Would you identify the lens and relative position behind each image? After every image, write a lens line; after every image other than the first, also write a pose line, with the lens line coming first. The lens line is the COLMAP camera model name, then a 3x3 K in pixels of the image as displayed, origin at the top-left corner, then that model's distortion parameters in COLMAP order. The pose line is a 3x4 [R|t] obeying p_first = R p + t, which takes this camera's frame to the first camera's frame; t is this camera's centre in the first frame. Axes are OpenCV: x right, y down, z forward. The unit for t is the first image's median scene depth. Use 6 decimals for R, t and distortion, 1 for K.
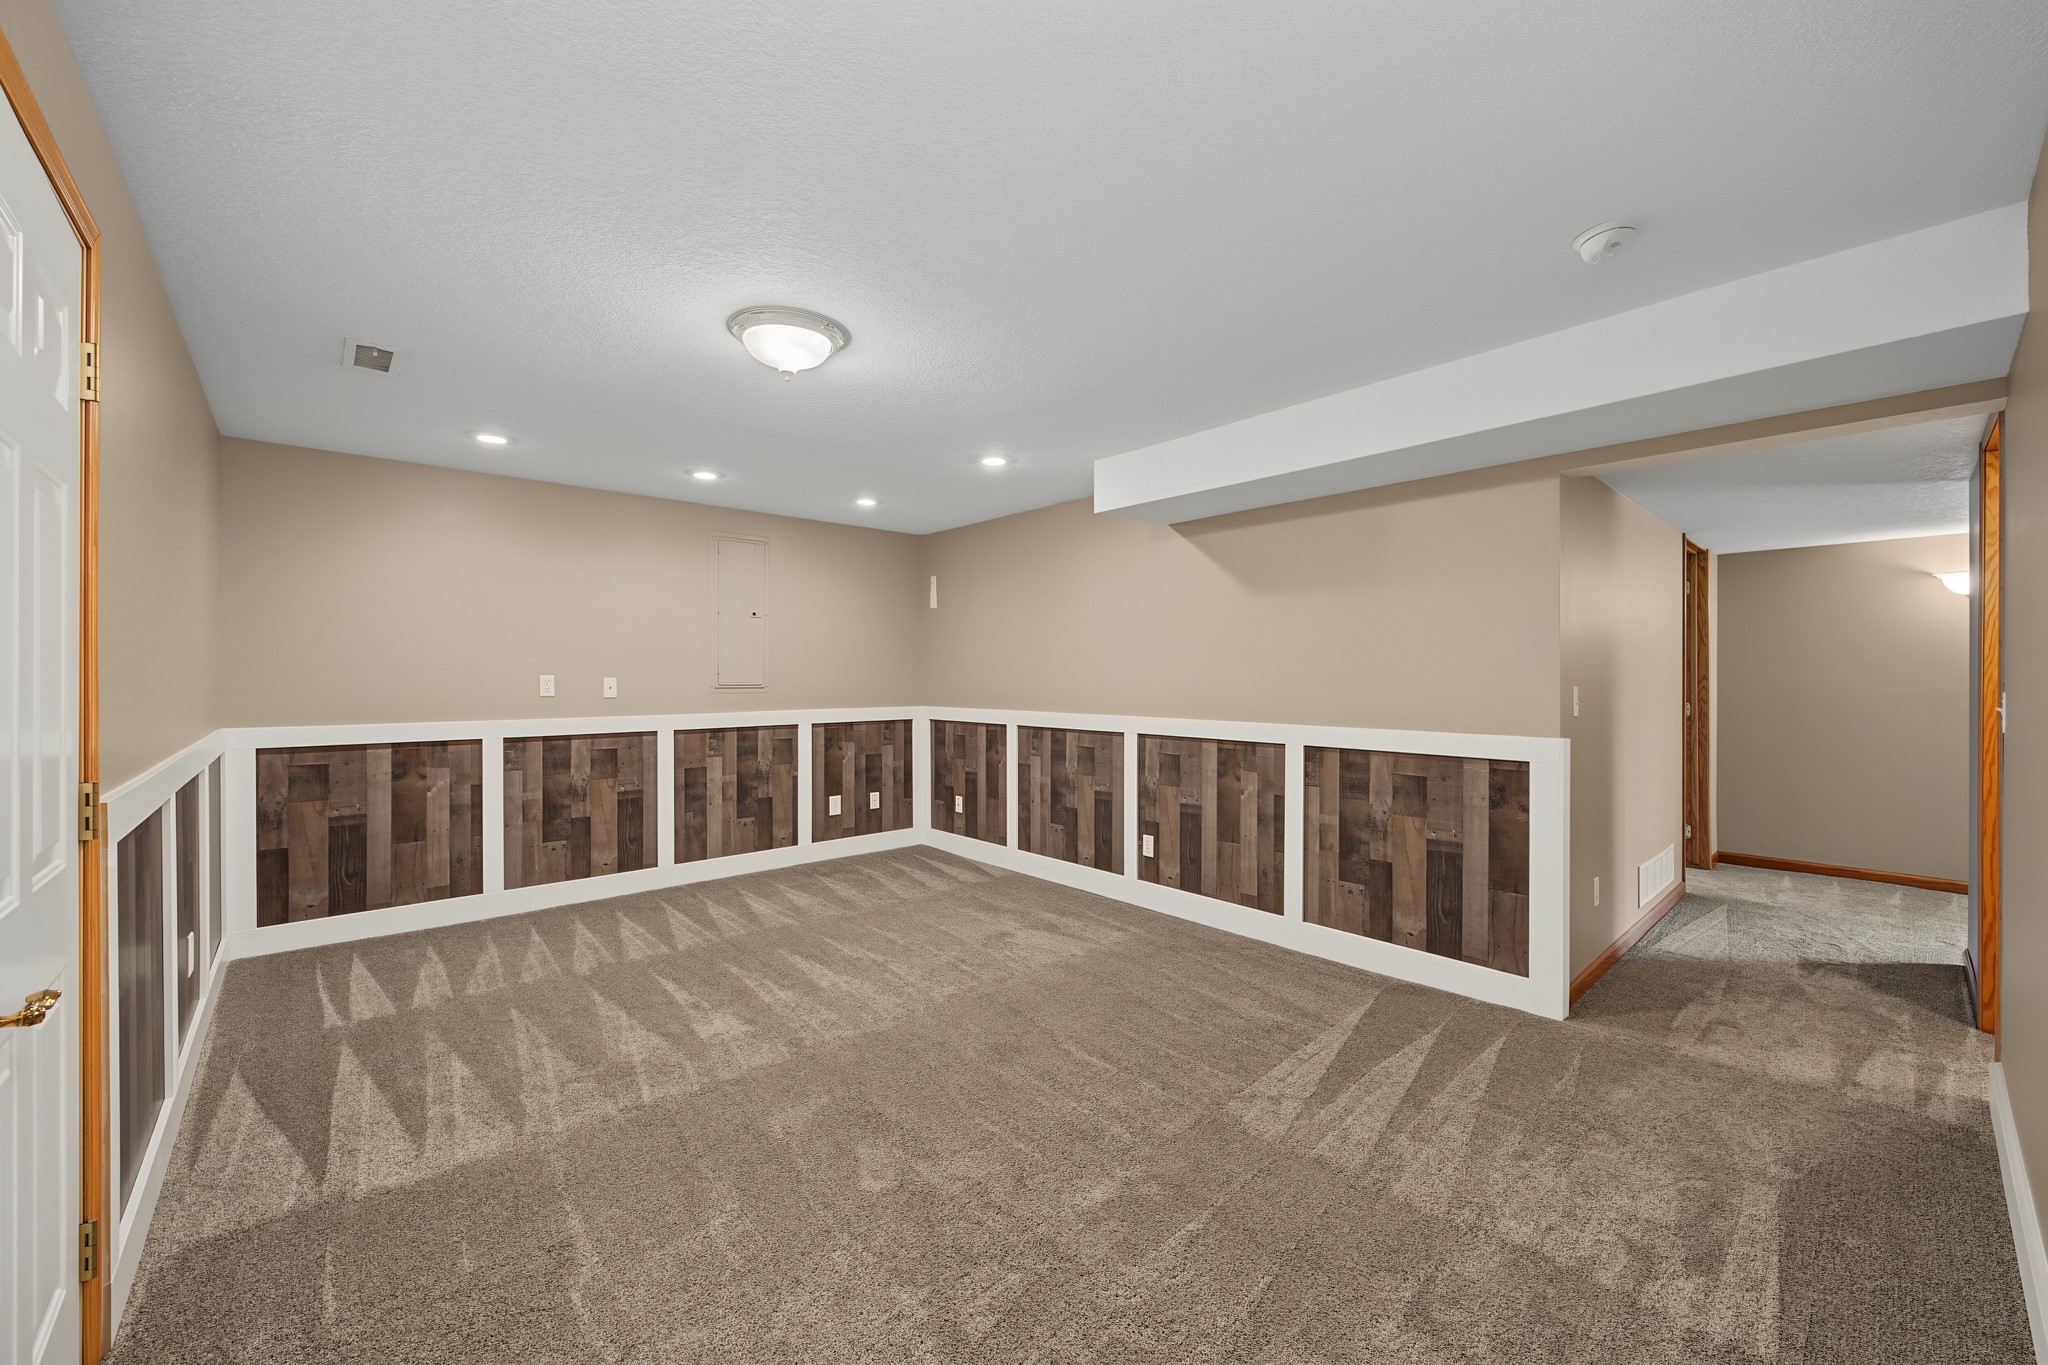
lens RADIAL K [[799.5, 0, 1024.5], [0, 799.5, 673.4], [0, 0, 1]] dist [-0.002595, -0.000100]
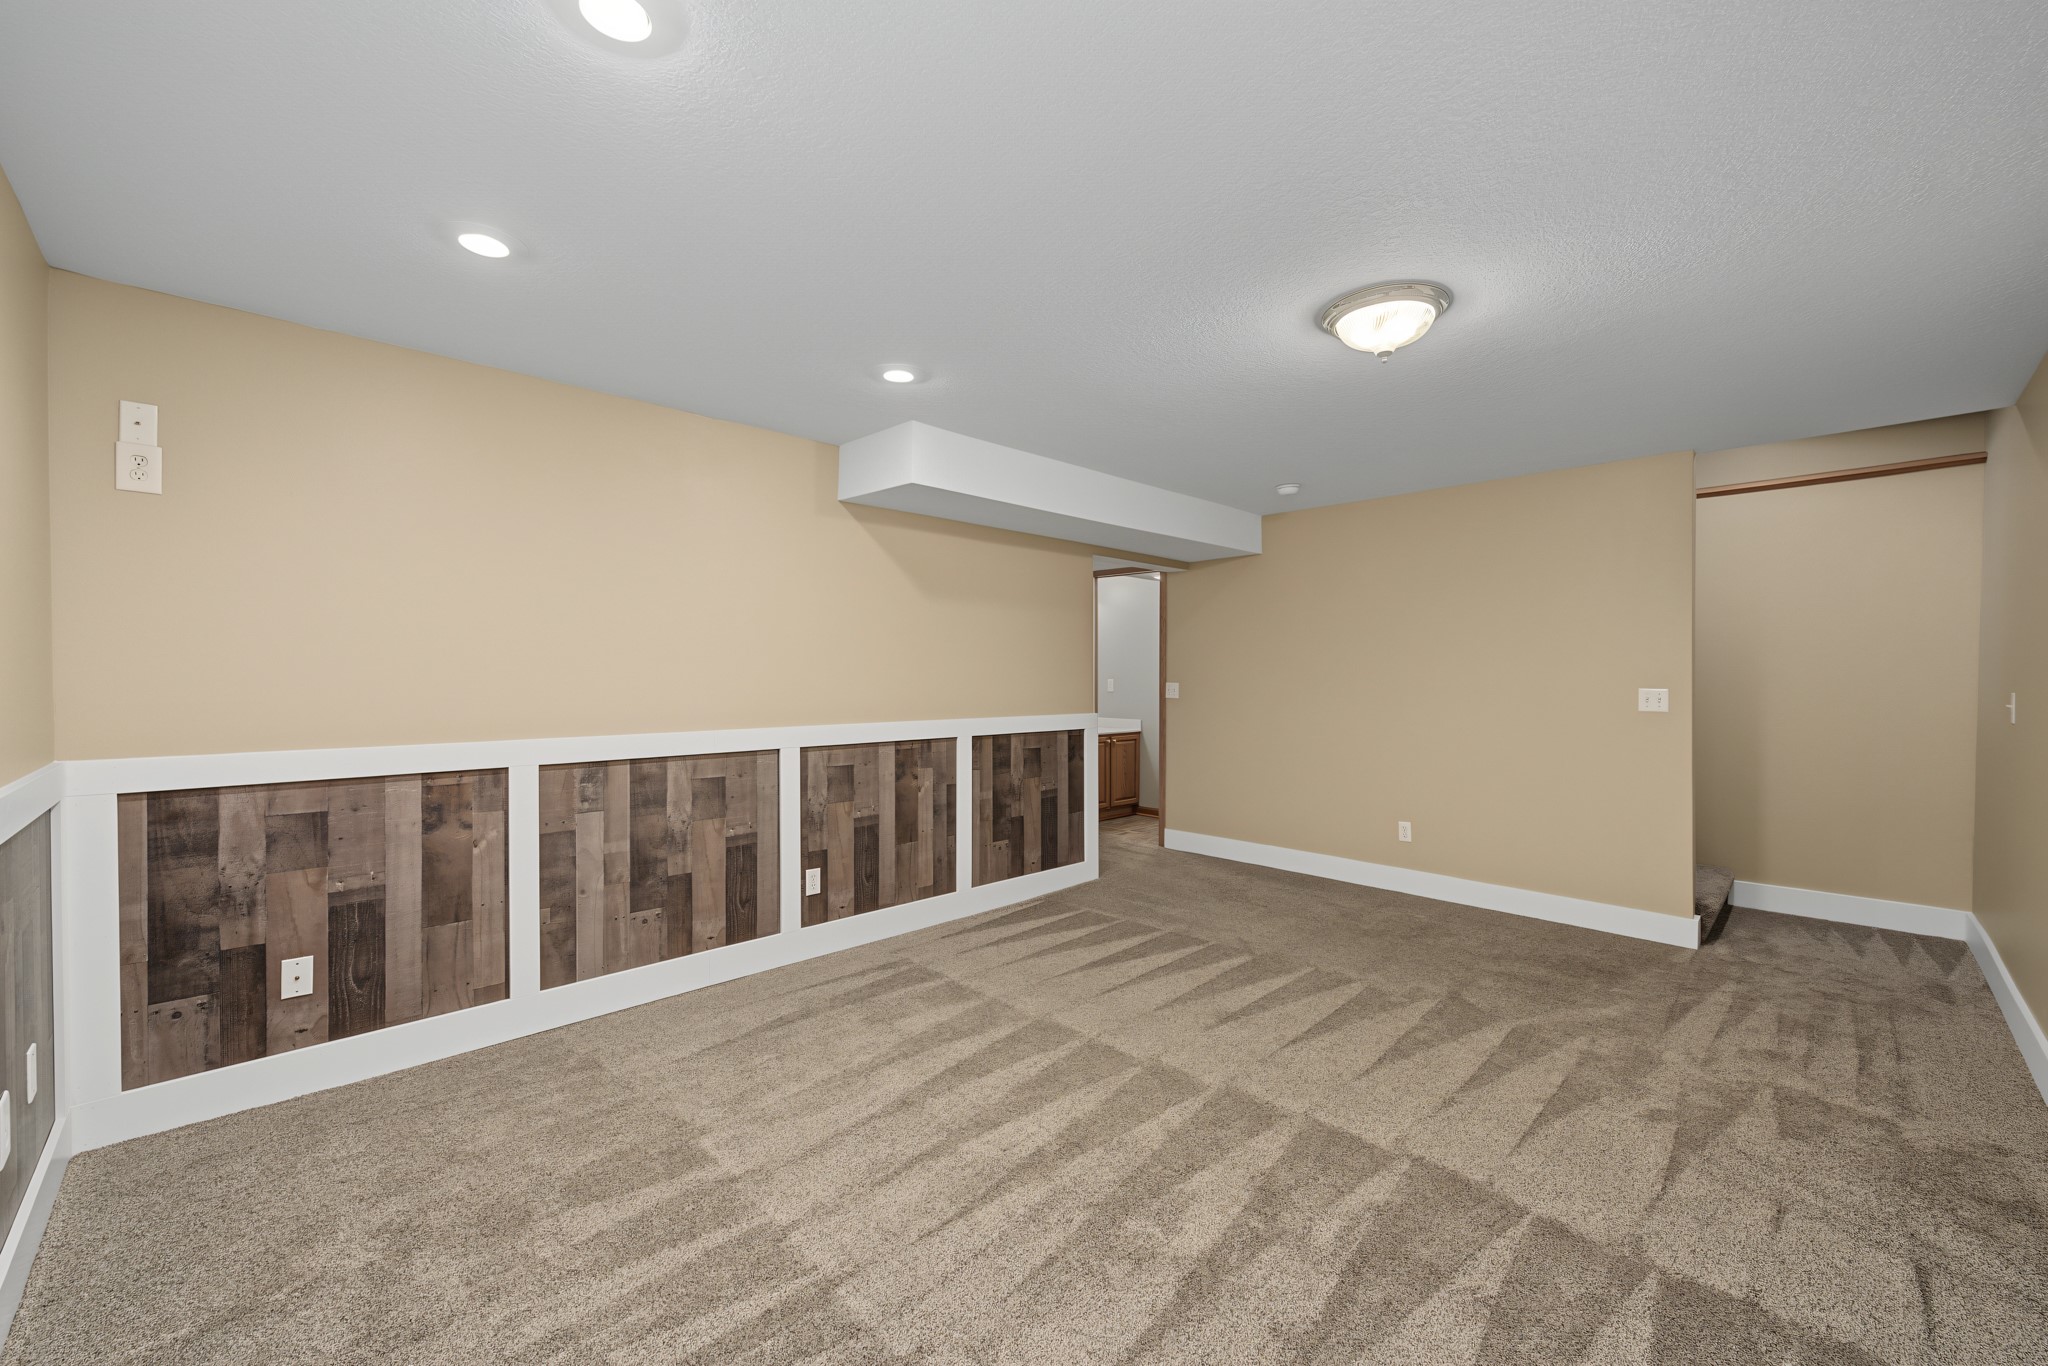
lens RADIAL K [[881.7, 0, 1026.6], [0, 881.7, 687.4], [0, 0, 1]] dist [-0.017638, -0.000167]
pose [[-0.099654, -0.011396, 0.994957, -0.795508], [-0.001872, 0.999935, 0.011265, 0.004909], [-0.995020, -0.000740, -0.099669, 0.903671]]
